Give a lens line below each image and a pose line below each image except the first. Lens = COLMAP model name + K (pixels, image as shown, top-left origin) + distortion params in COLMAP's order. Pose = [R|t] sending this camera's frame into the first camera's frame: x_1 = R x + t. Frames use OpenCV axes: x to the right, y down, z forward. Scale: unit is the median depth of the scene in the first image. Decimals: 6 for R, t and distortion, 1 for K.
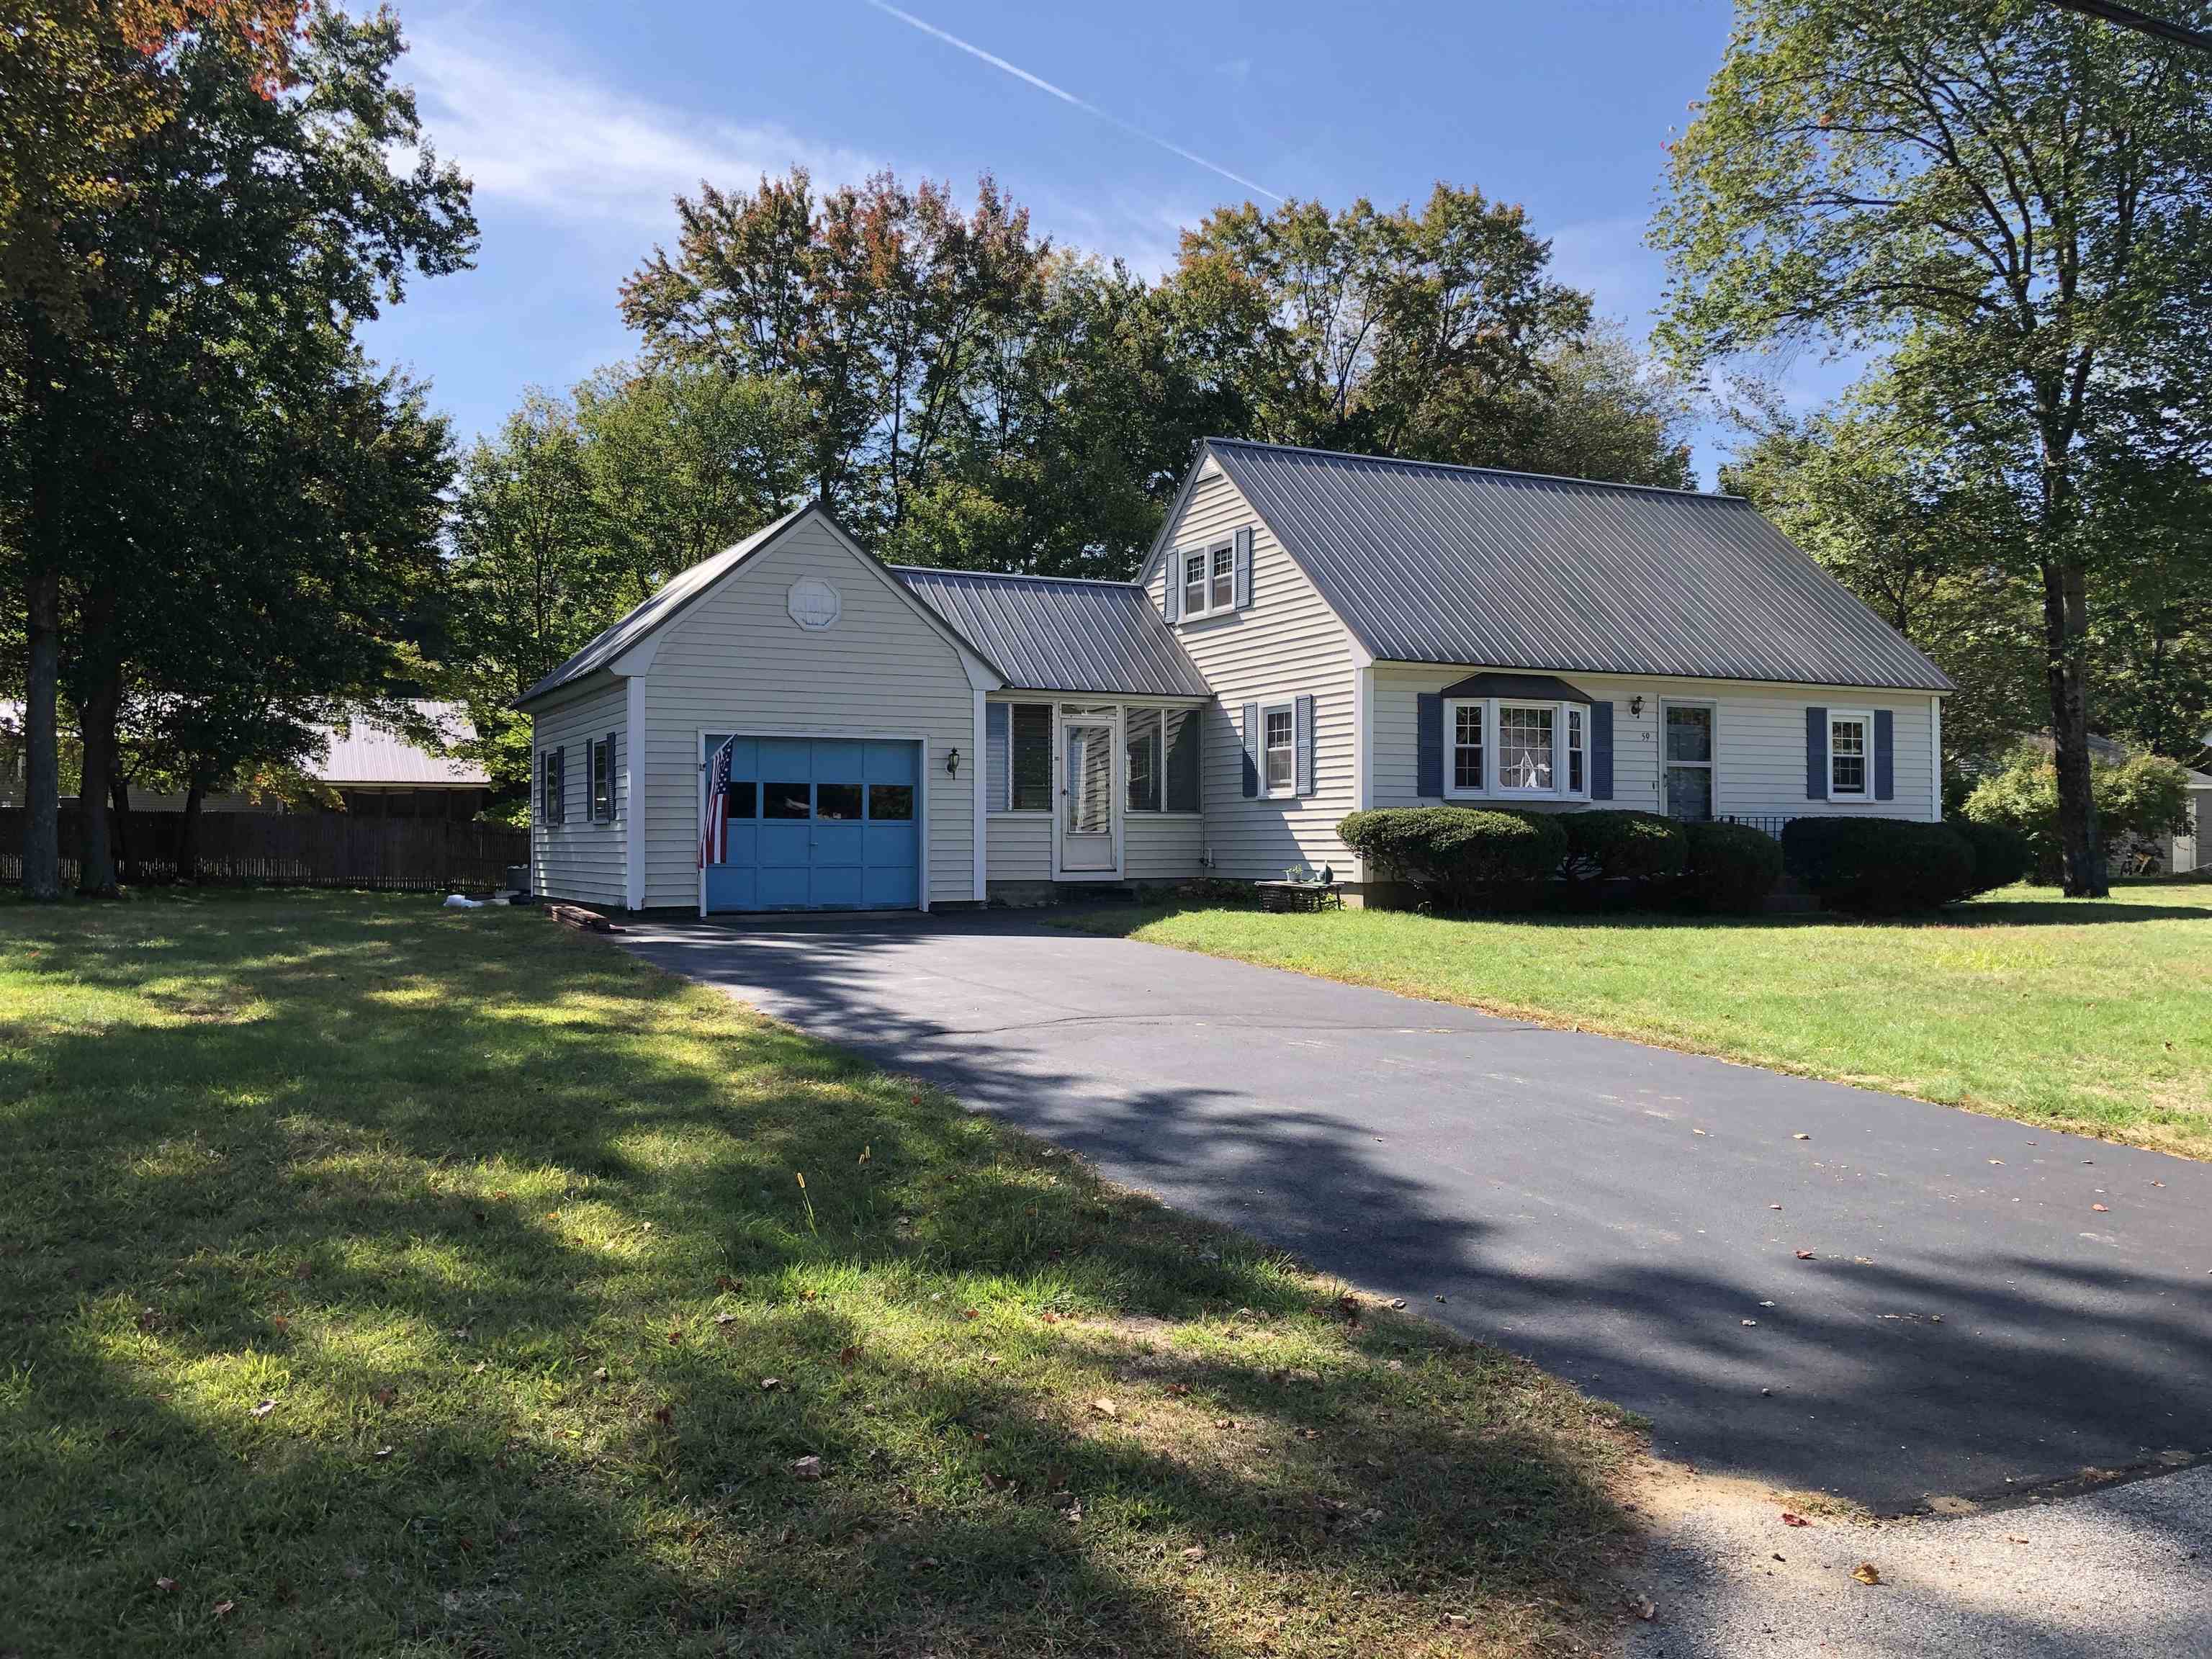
lens RADIAL K [[1829.2, 0, 1072.3], [0, 1829.2, 844.7], [0, 0, 1]] dist [0.055417, -0.032080]
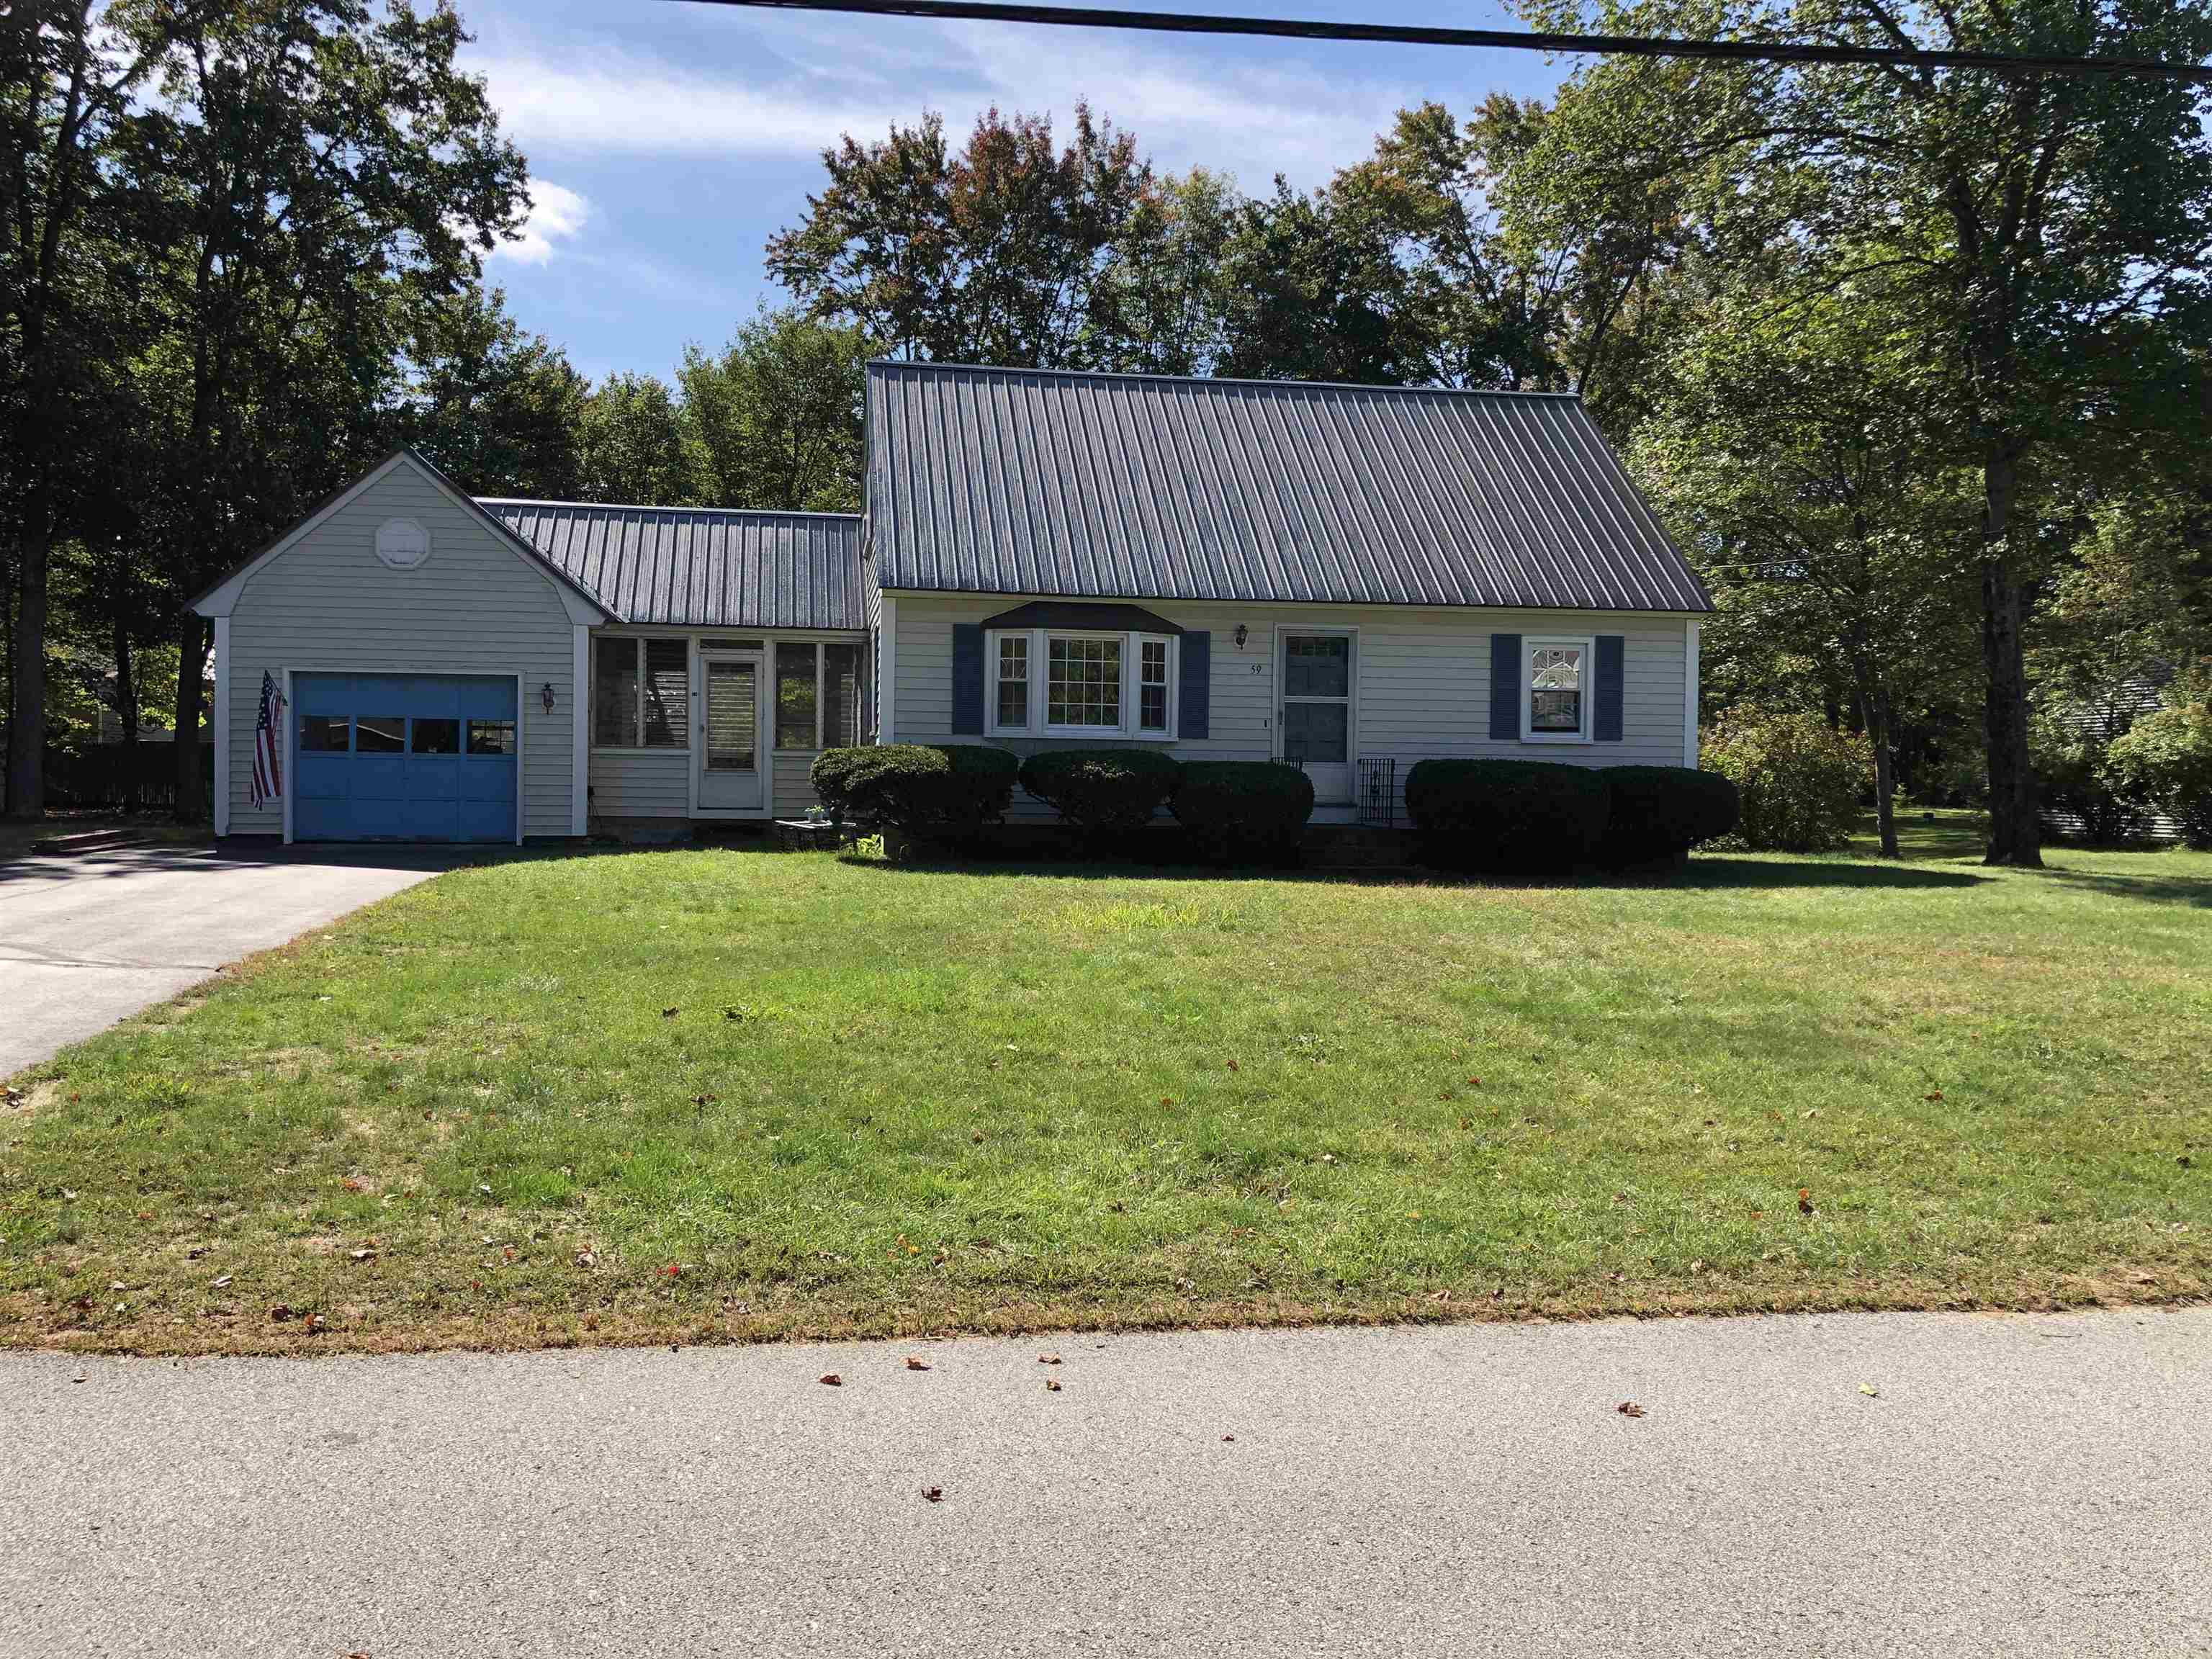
lens RADIAL K [[1829.2, 0, 1100.4], [0, 1829.2, 840.3], [0, 0, 1]] dist [0.055417, -0.032080]
pose [[0.954806, 0.020290, -0.296535, 0.499782], [-0.012065, 0.999491, 0.029542, -0.000167], [0.296983, -0.024630, 0.954565, 0.111176]]
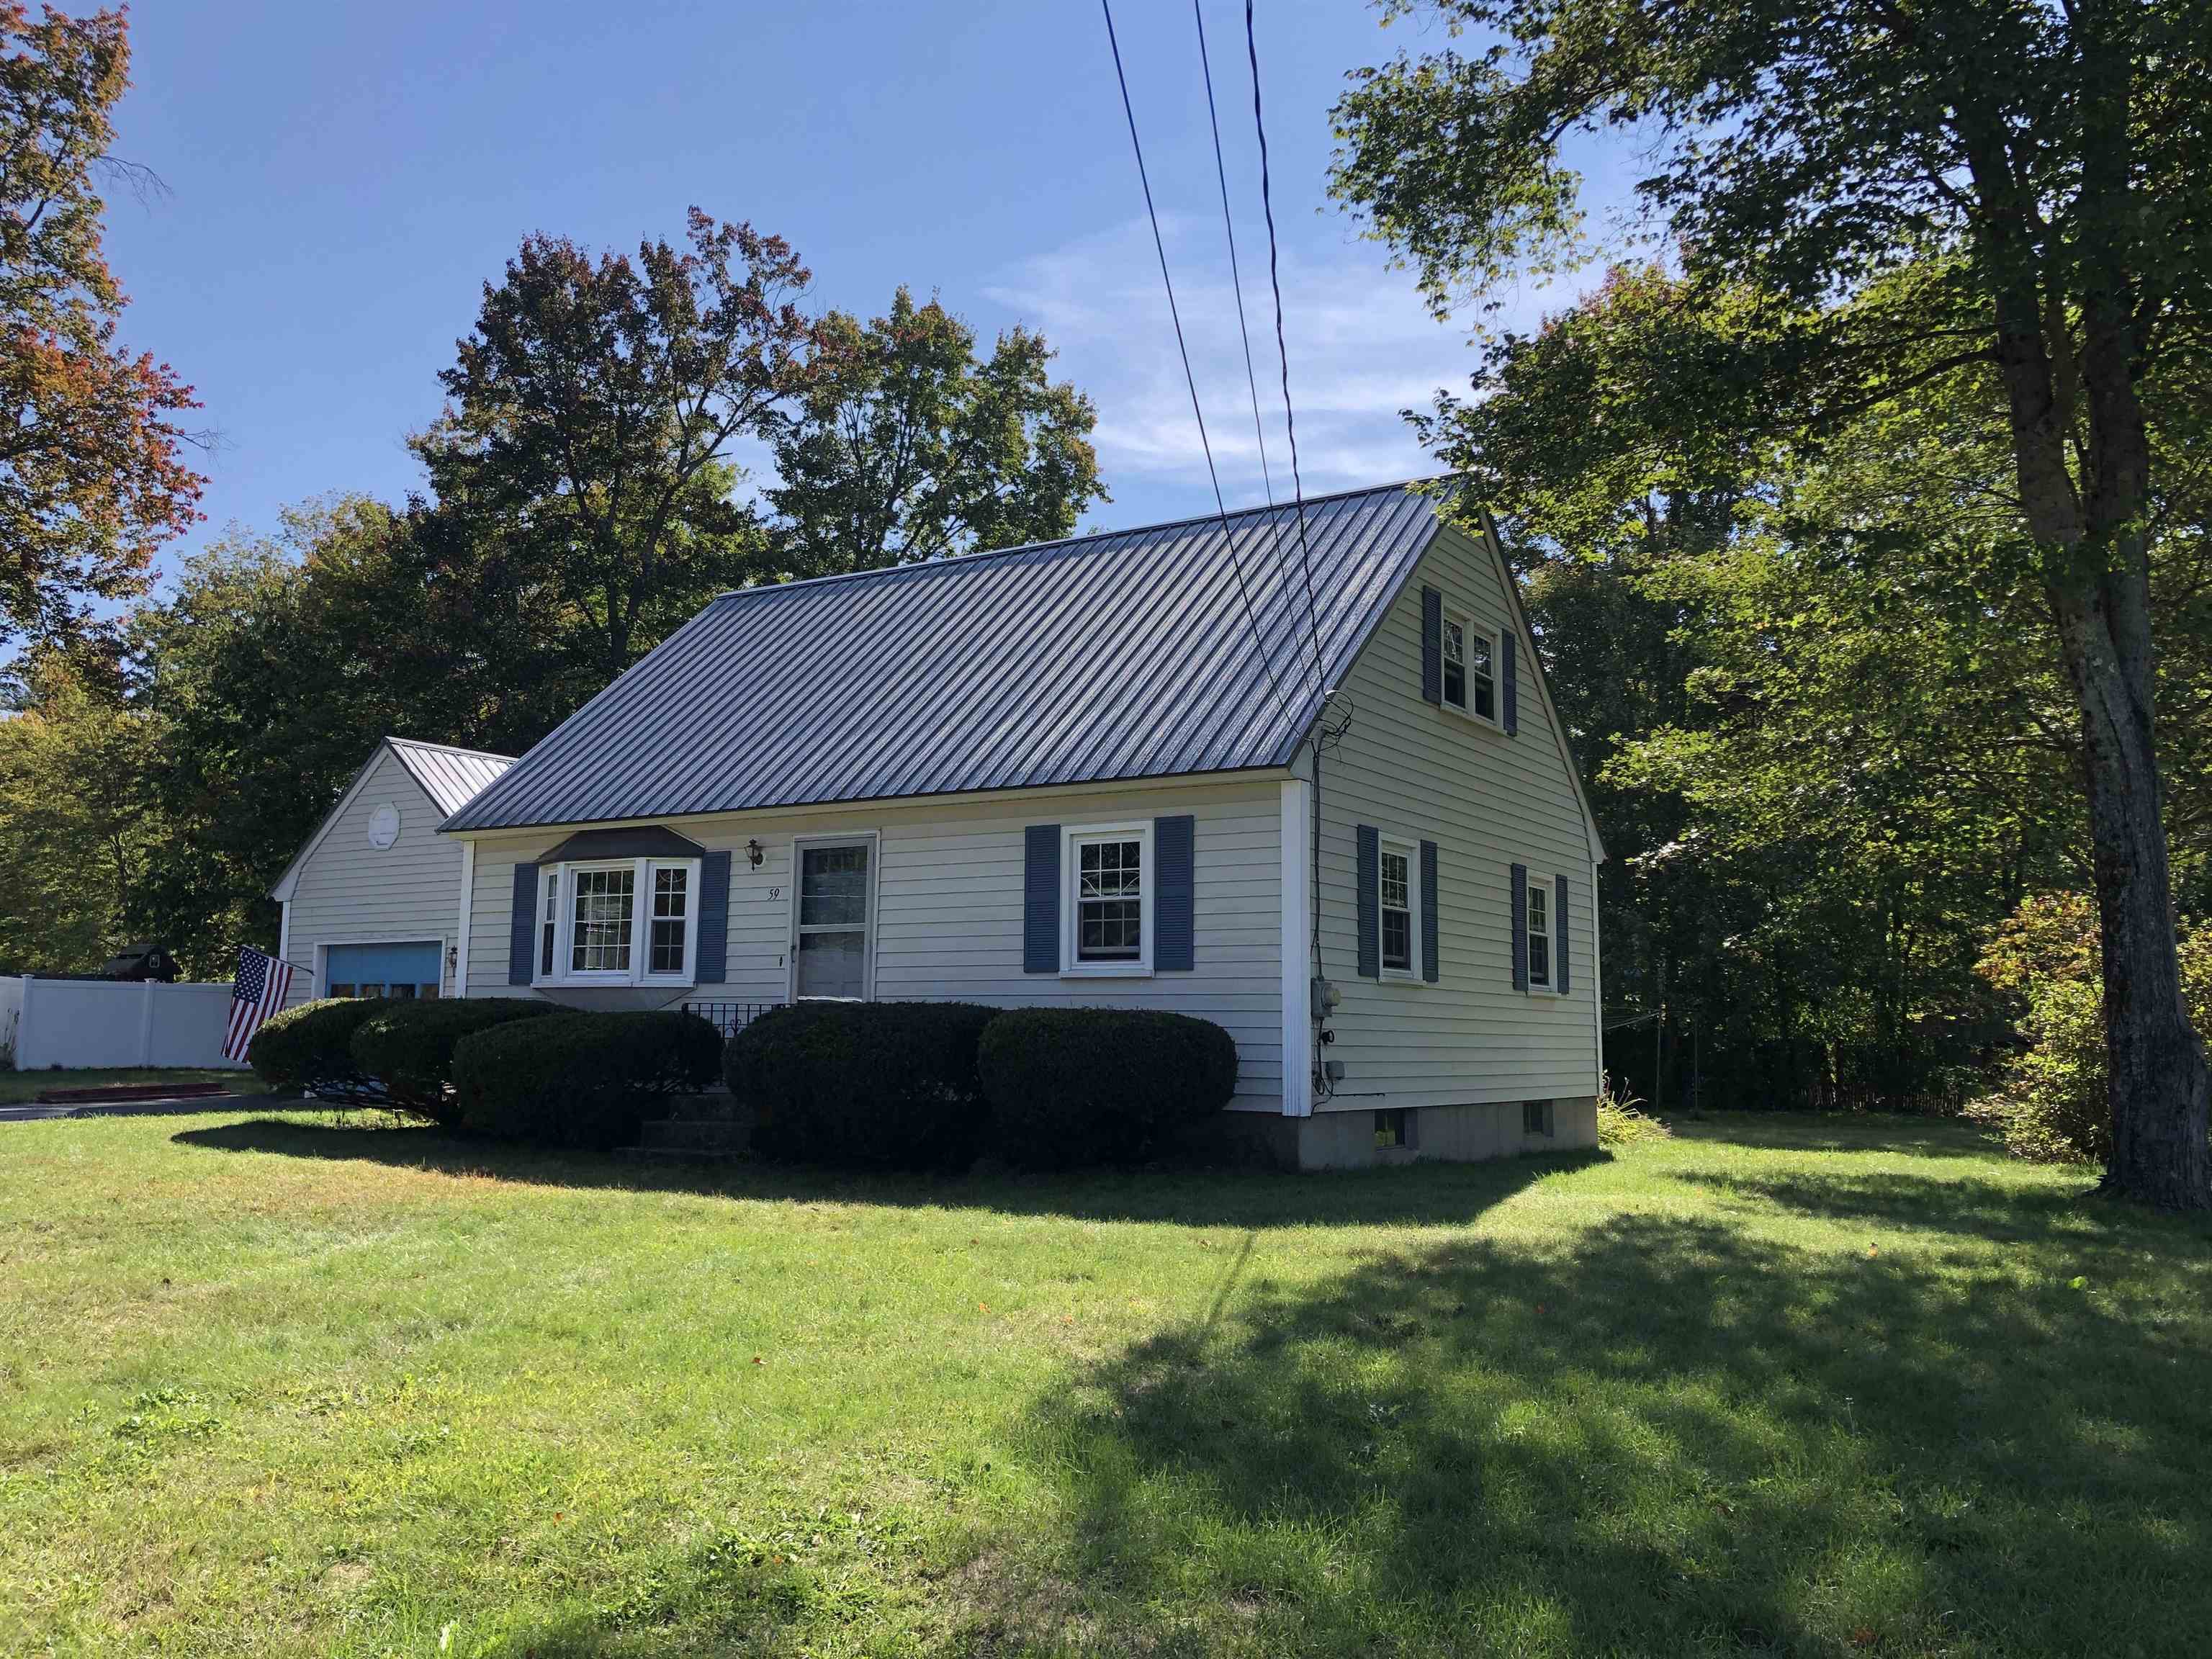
lens RADIAL K [[1829.2, 0, 1120.7], [0, 1829.2, 818.7], [0, 0, 1]] dist [0.055417, -0.032080]
pose [[0.512544, -0.095048, -0.853384, 0.983800], [-0.008428, 0.993250, -0.115687, -0.005767], [0.858620, 0.066487, 0.508283, 0.737796]]
